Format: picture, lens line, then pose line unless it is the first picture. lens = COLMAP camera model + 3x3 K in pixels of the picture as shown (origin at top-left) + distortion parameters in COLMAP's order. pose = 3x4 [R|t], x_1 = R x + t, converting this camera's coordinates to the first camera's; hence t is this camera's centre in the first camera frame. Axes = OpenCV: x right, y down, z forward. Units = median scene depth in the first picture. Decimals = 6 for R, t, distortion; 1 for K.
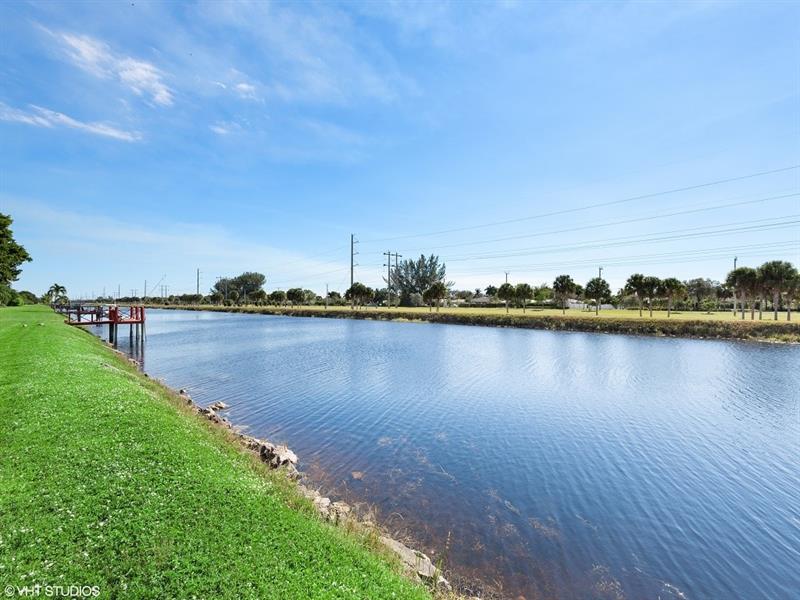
lens RADIAL K [[364.9, 0, 398.6], [0, 364.9, 297.9], [0, 0, 1]] dist [0.052395, -0.035282]
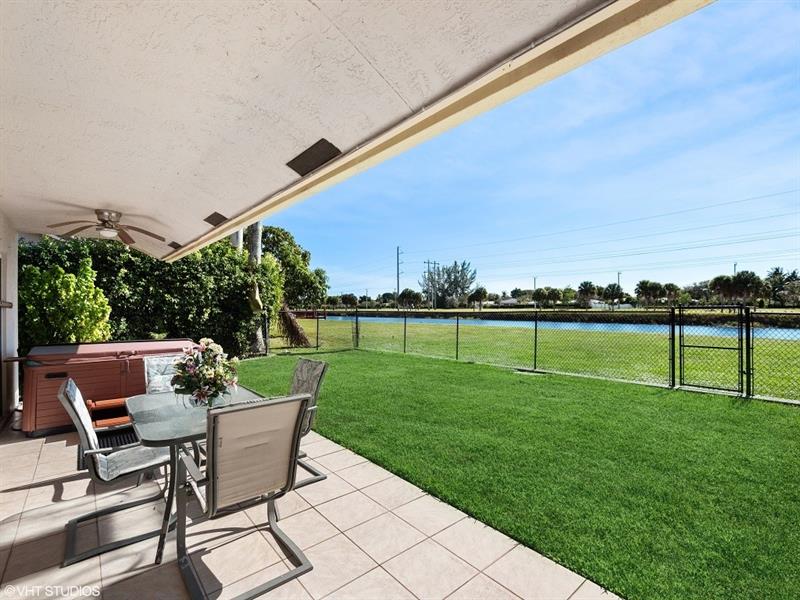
lens RADIAL K [[364.9, 0, 398.6], [0, 364.9, 297.9], [0, 0, 1]] dist [0.052395, -0.035282]
pose [[0.998734, -0.013623, -0.048417, -0.068230], [0.013251, 0.999880, -0.008001, -0.001412], [0.048520, 0.007349, 0.998795, -0.148487]]
